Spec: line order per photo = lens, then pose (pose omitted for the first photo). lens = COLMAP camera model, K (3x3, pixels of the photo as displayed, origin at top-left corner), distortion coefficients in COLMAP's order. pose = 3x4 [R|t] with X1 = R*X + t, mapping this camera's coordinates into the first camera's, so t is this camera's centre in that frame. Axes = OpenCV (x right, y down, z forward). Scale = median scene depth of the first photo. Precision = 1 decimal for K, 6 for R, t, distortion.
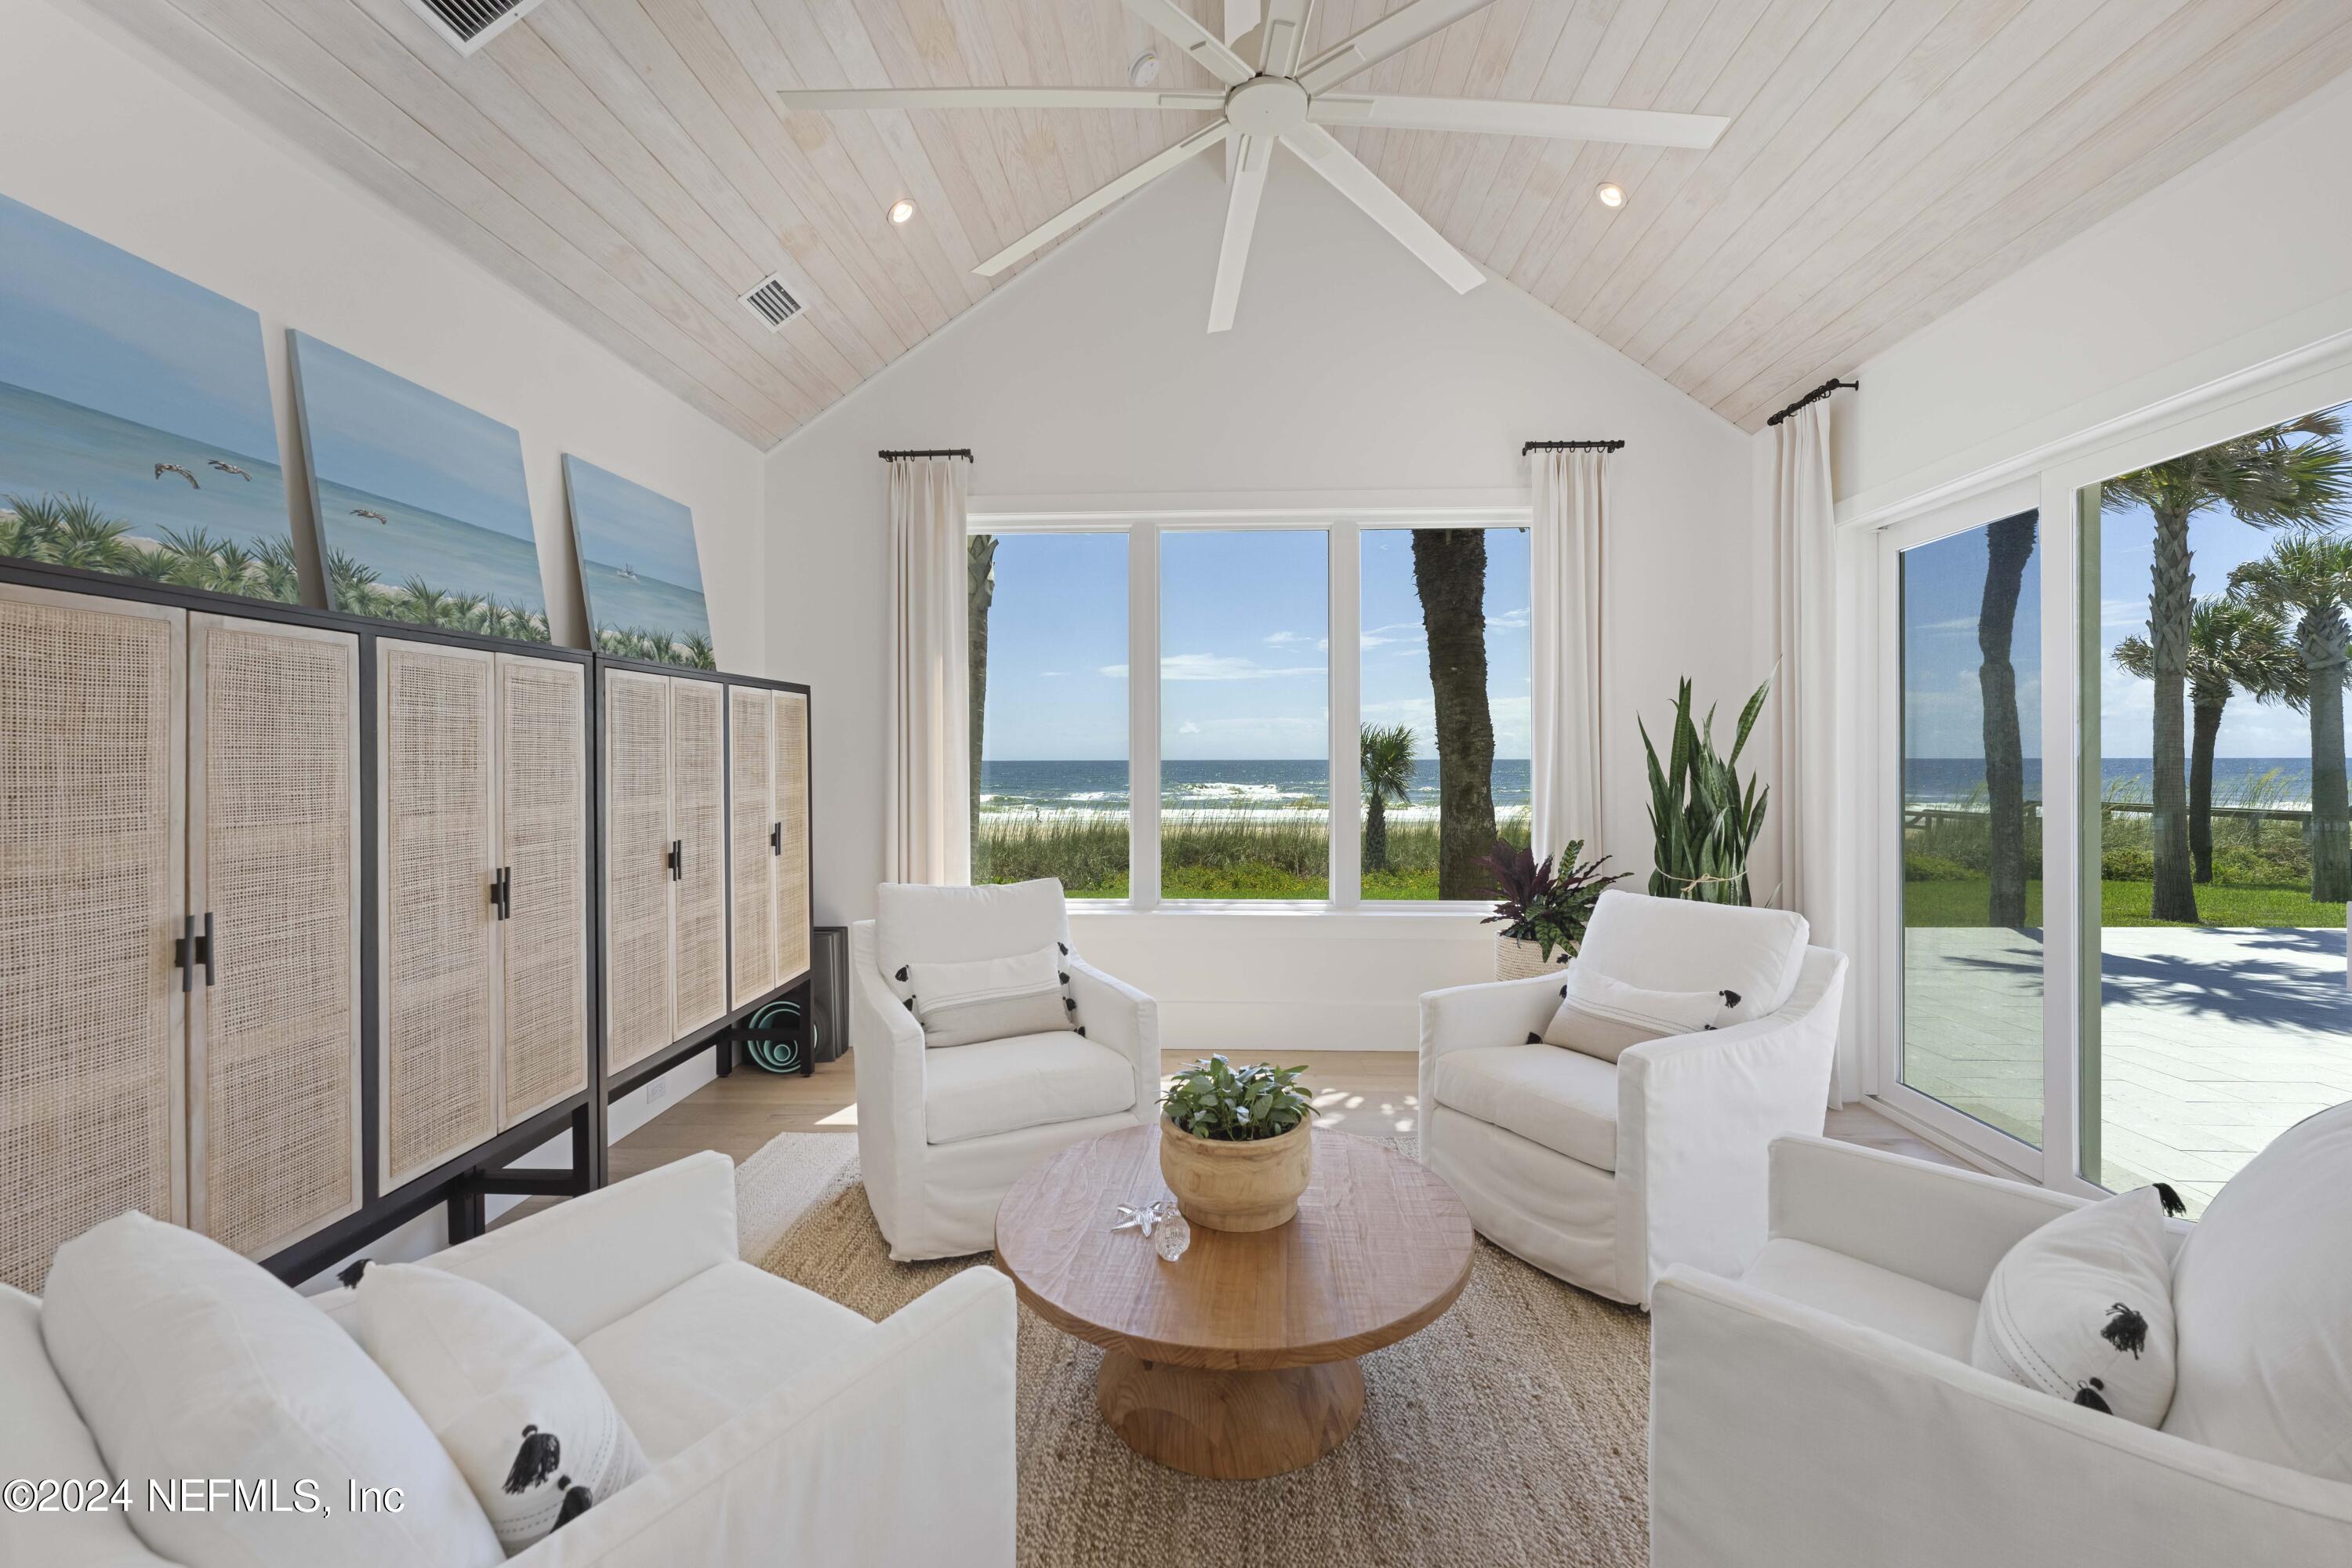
lens RADIAL K [[952.9, 0, 1186.5], [0, 952.9, 756.8], [0, 0, 1]] dist [0.000919, 0.000246]
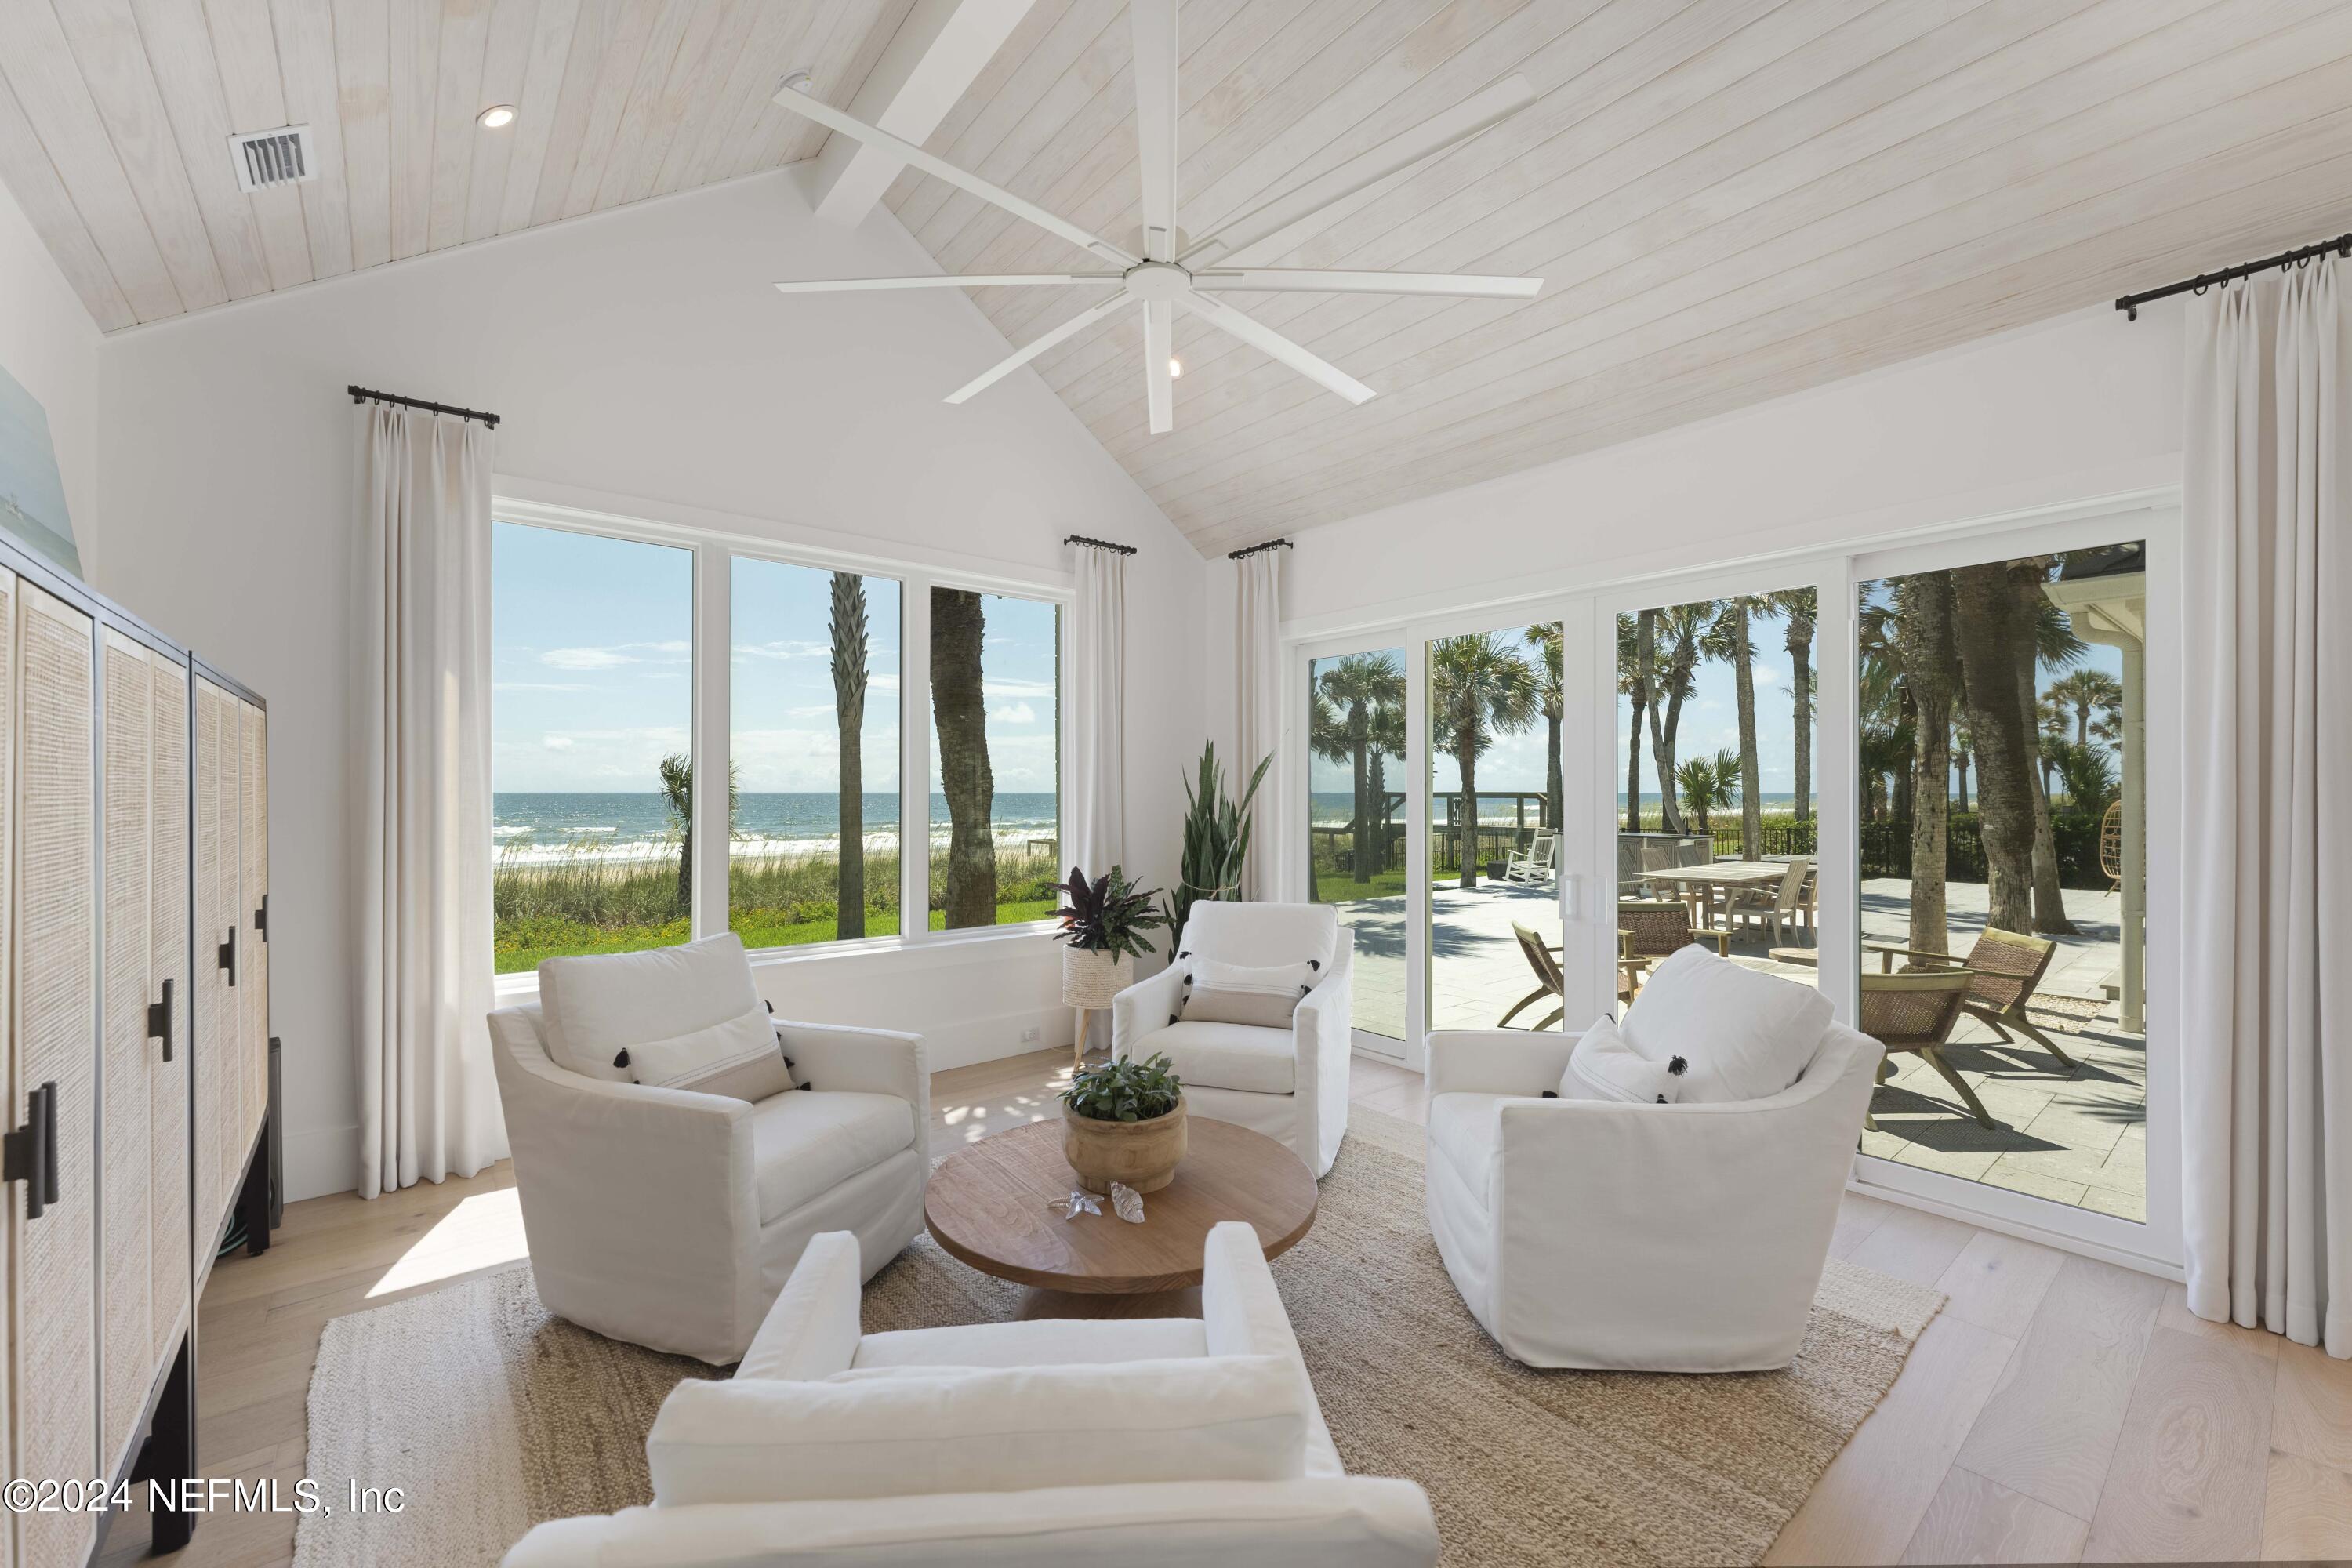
lens RADIAL K [[930.0, 0, 1182.8], [0, 930.0, 787.4], [0, 0, 1]] dist [0.000294, 0.000393]
pose [[0.751768, 0.006811, 0.659392, -0.353583], [-0.003747, 0.999975, -0.006058, -0.007796], [-0.659417, 0.002084, 0.751775, 0.035430]]
